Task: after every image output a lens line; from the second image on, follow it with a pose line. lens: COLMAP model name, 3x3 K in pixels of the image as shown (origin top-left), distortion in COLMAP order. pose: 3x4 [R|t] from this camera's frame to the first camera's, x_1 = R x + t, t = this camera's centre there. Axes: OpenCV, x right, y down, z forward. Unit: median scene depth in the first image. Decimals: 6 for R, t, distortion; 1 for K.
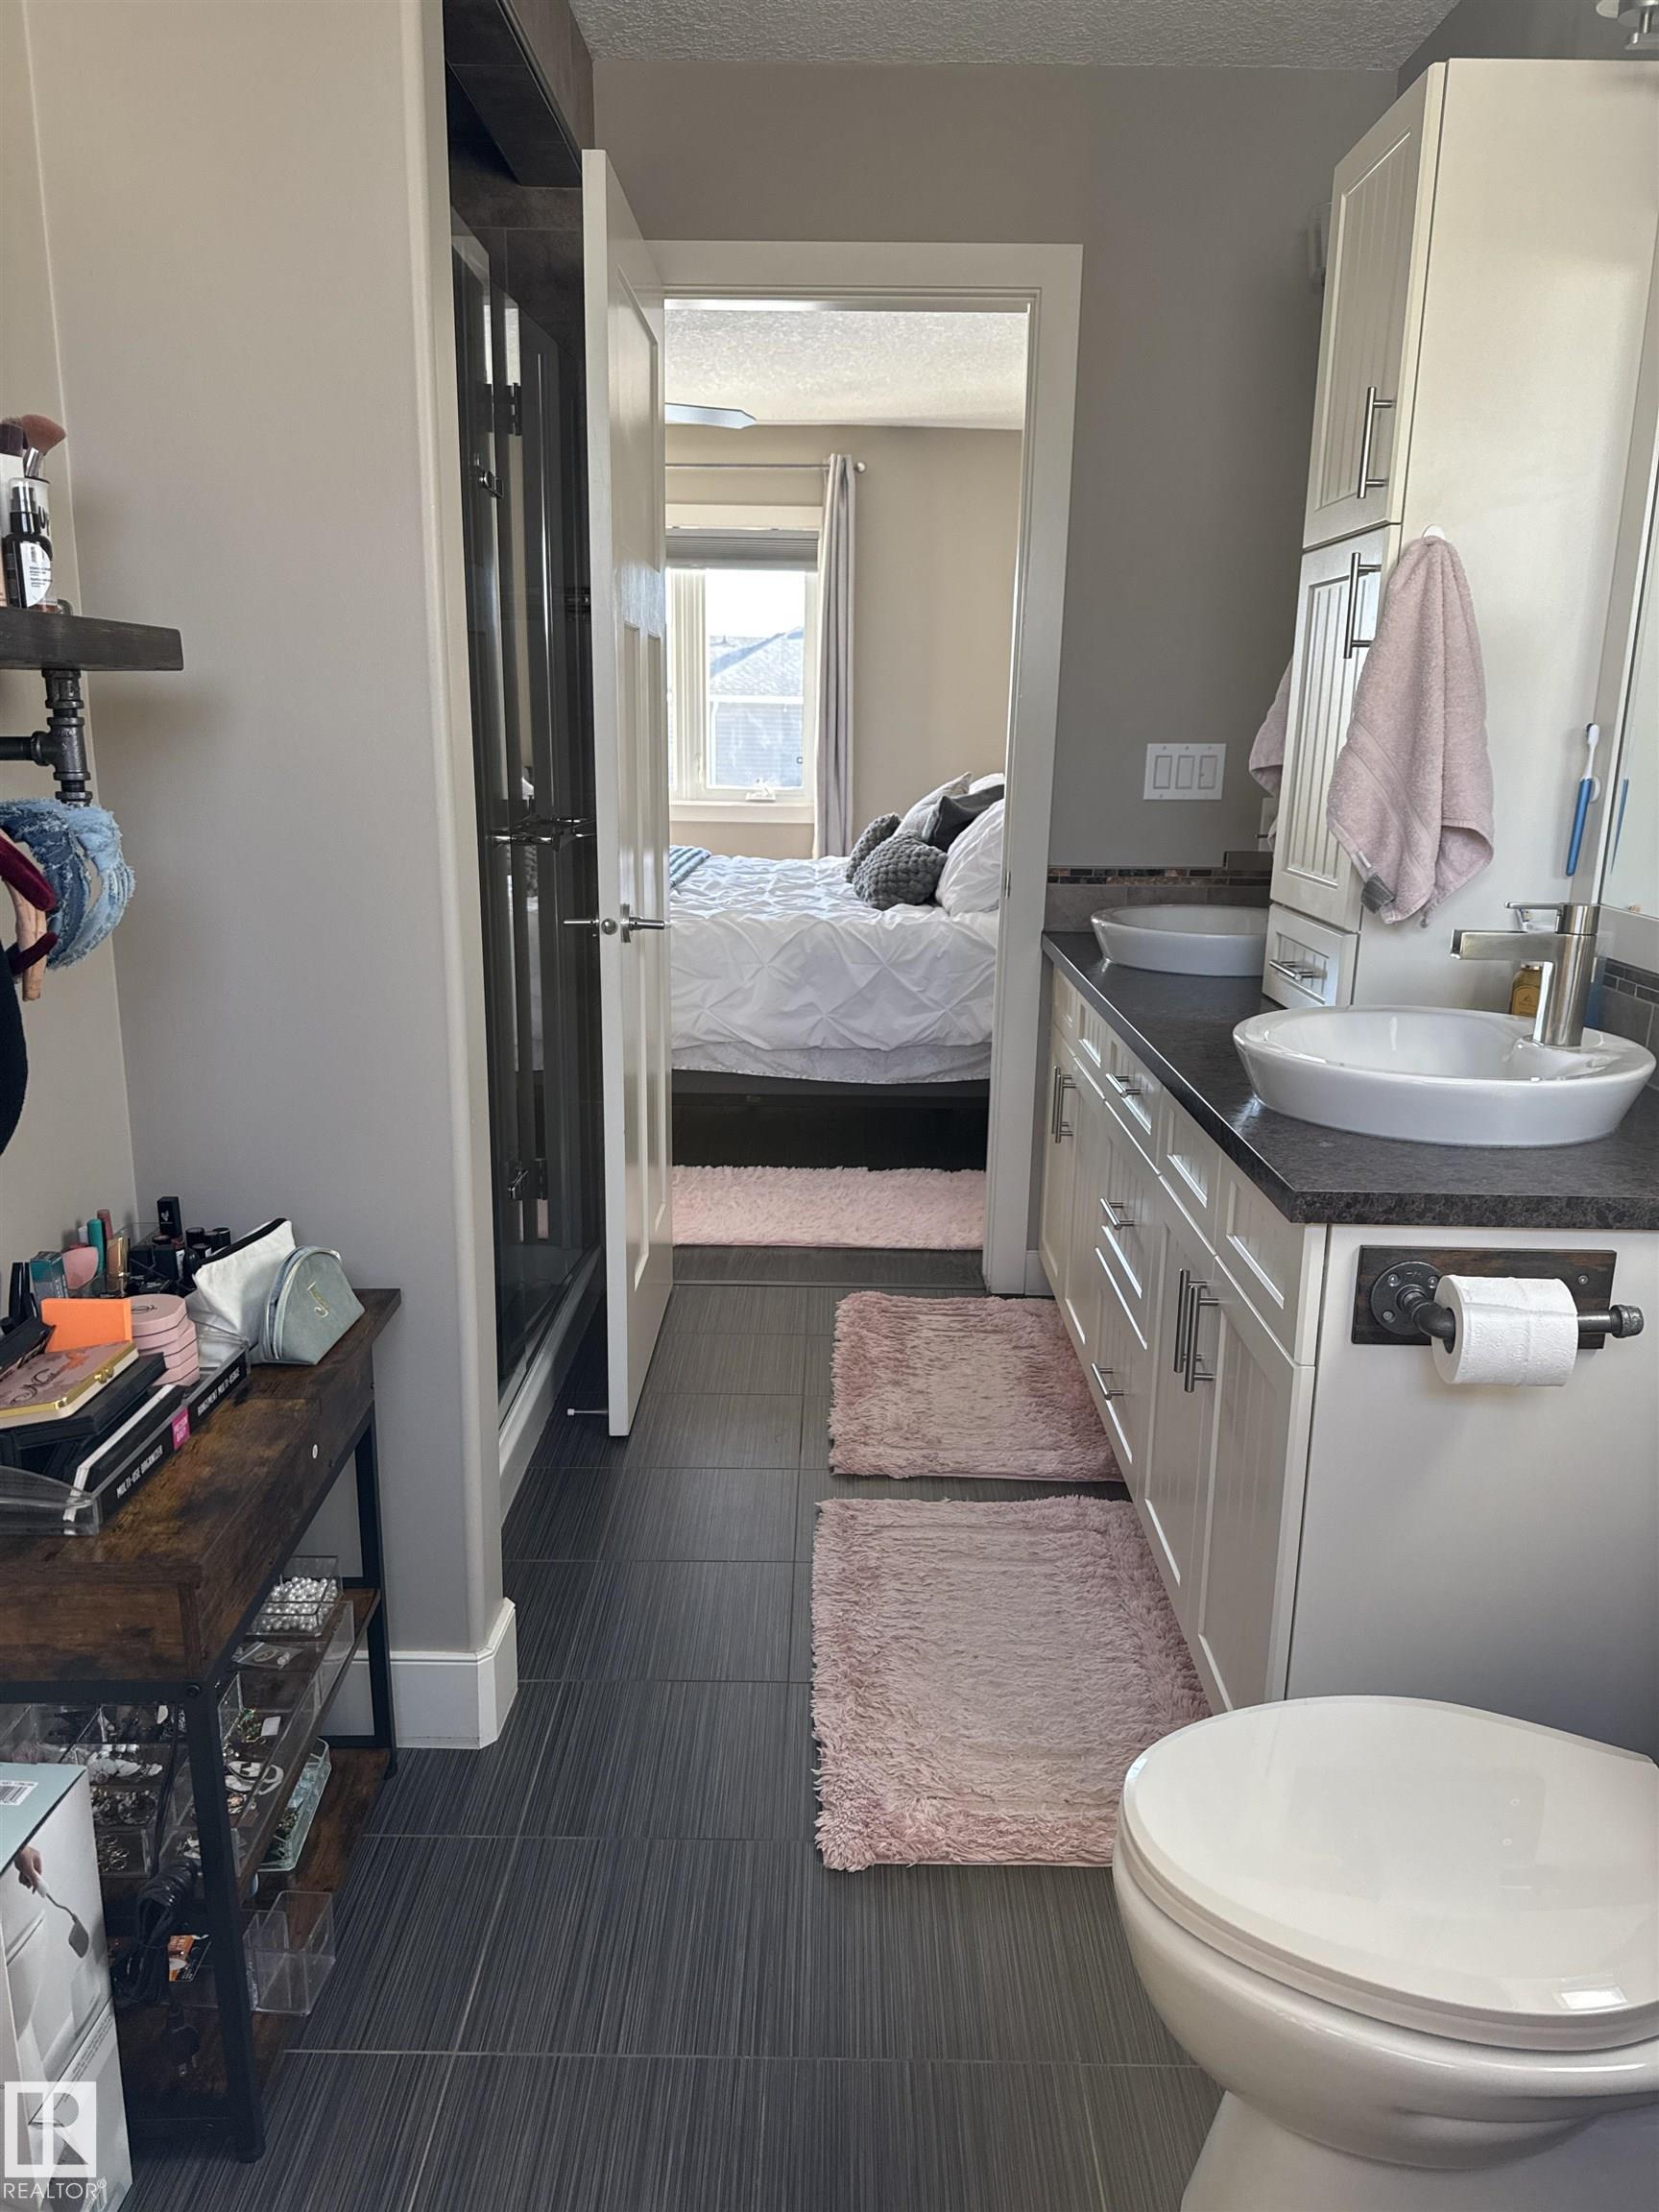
lens RADIAL K [[1602.0, 0, 826.4], [0, 1602.0, 1139.4], [0, 0, 1]] dist [0.134133, -0.196513]
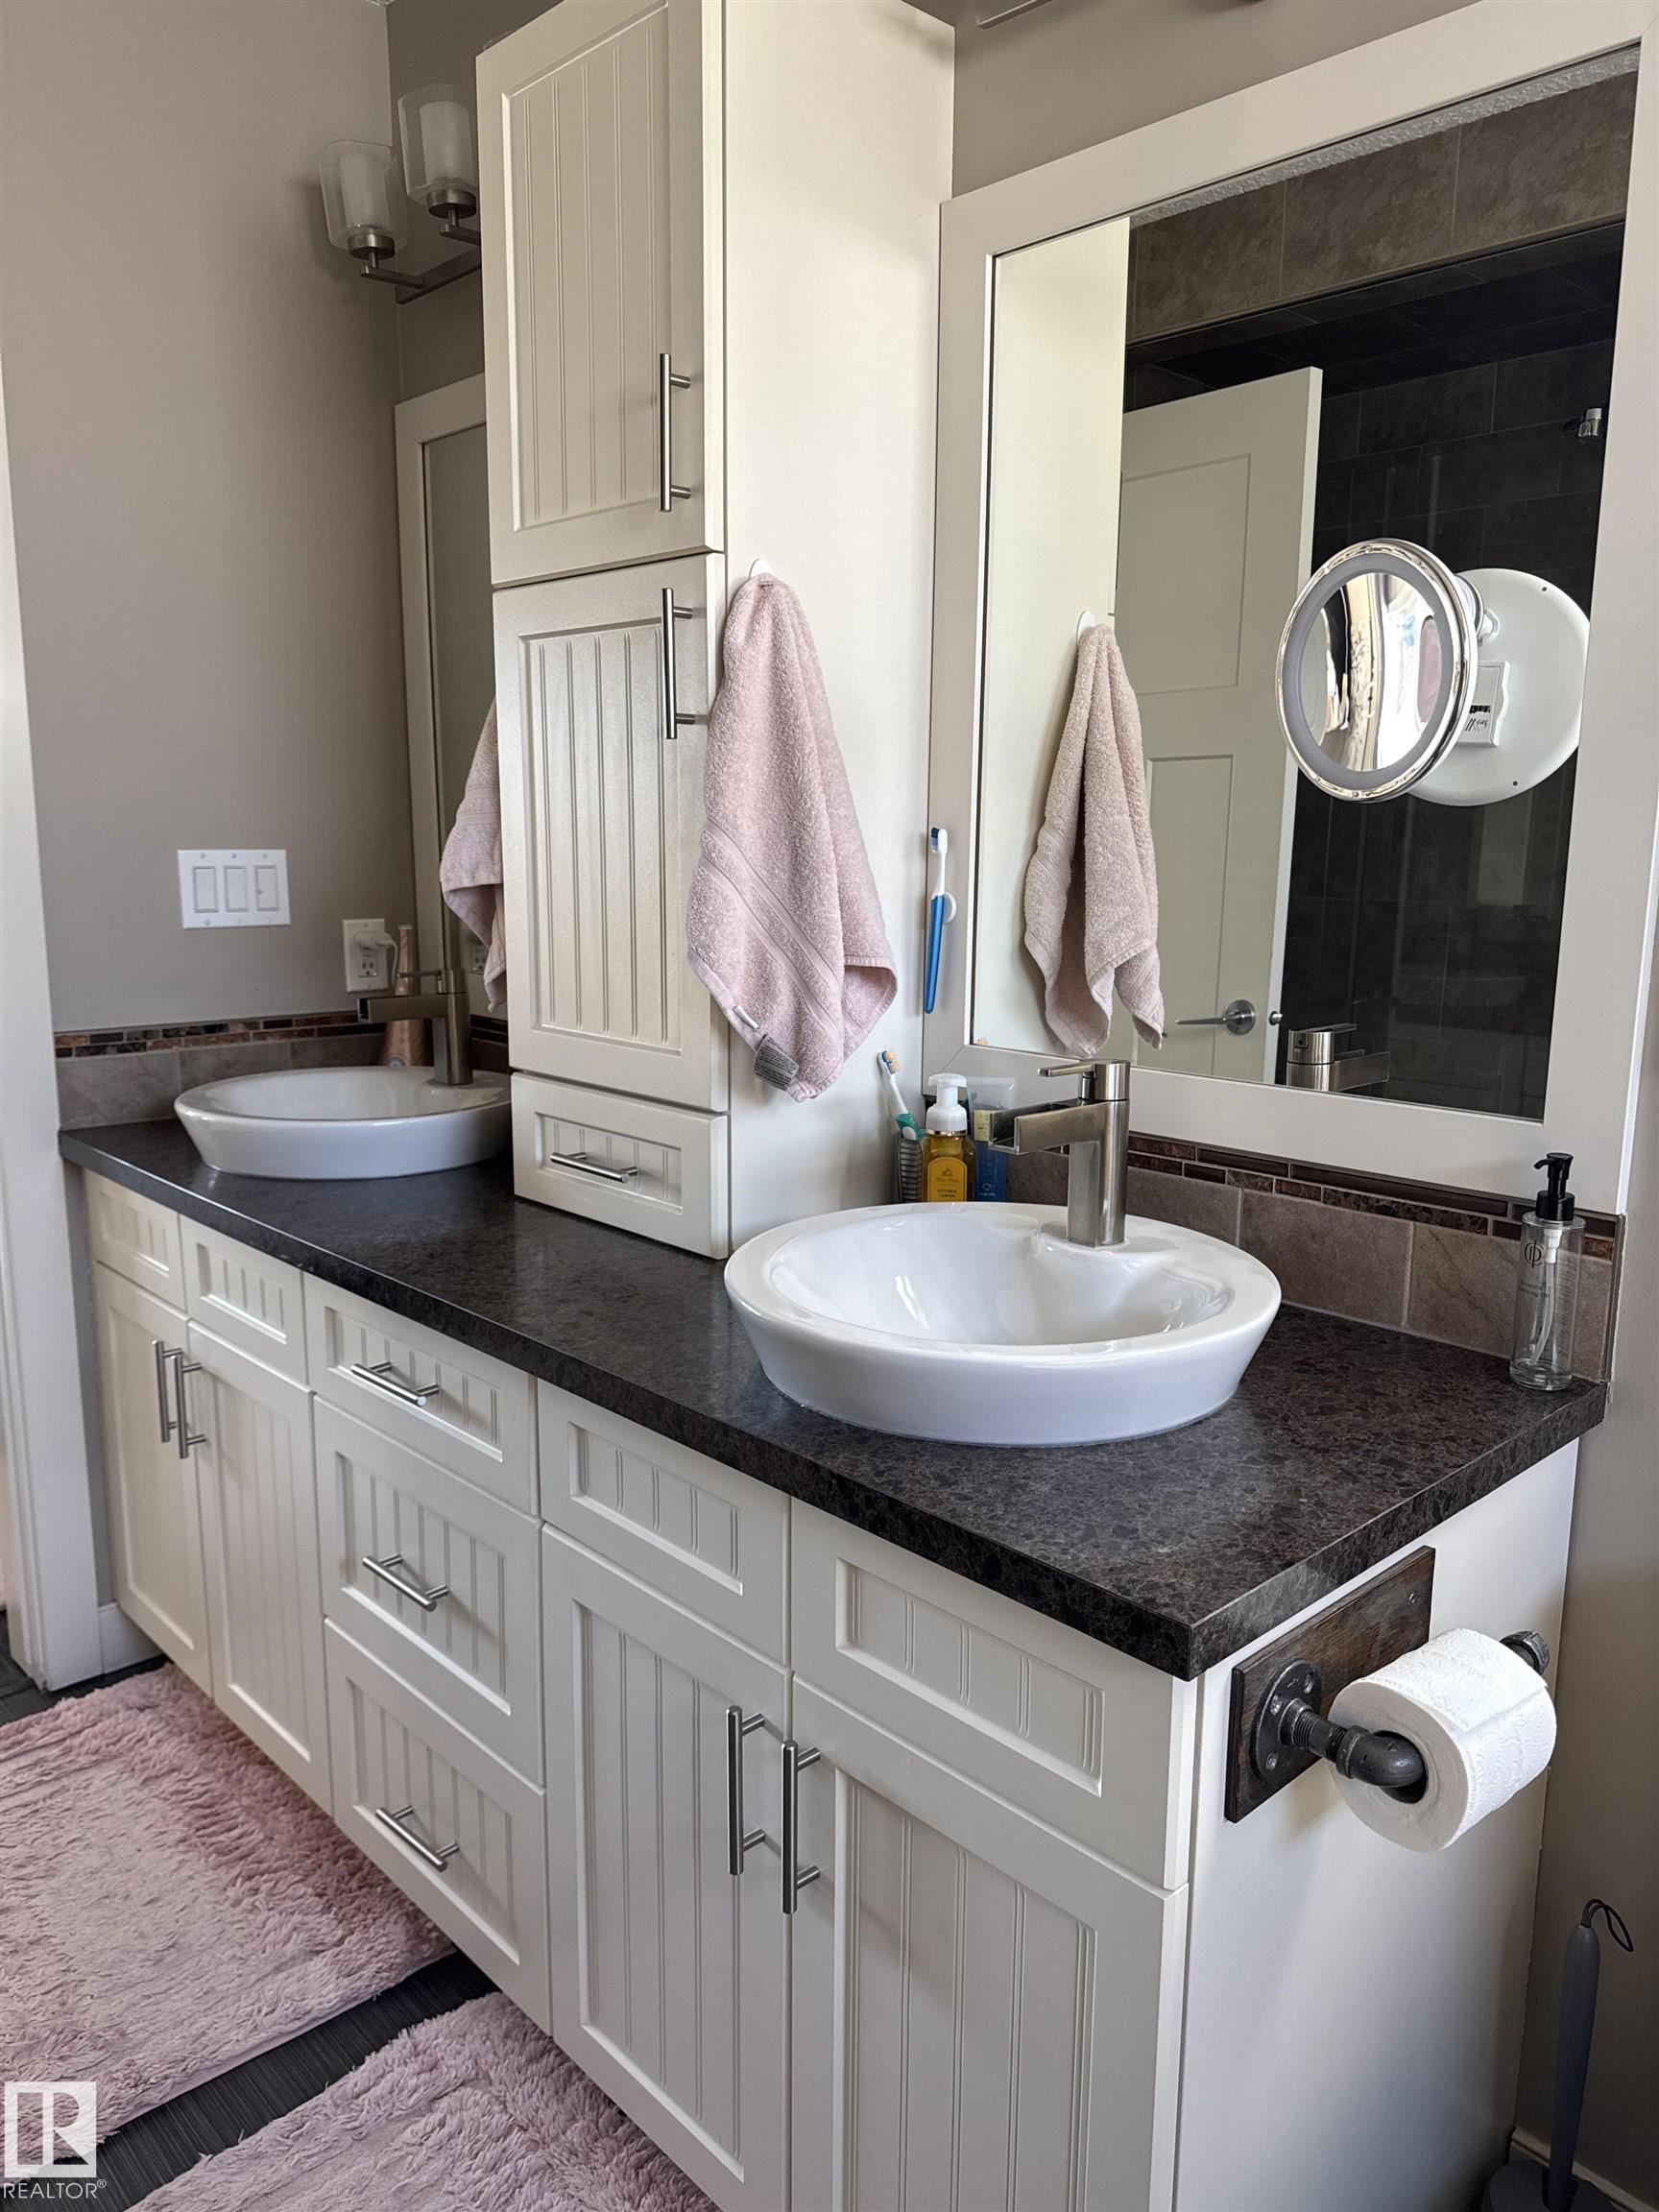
lens RADIAL K [[1555.8, 0, 824.4], [0, 1555.8, 1132.7], [0, 0, 1]] dist [0.133909, -0.151934]
pose [[0.723160, -0.144813, 0.675329, -0.100062], [0.179641, 0.983557, 0.018544, -0.109136], [-0.666910, 0.107906, 0.737284, 0.404862]]
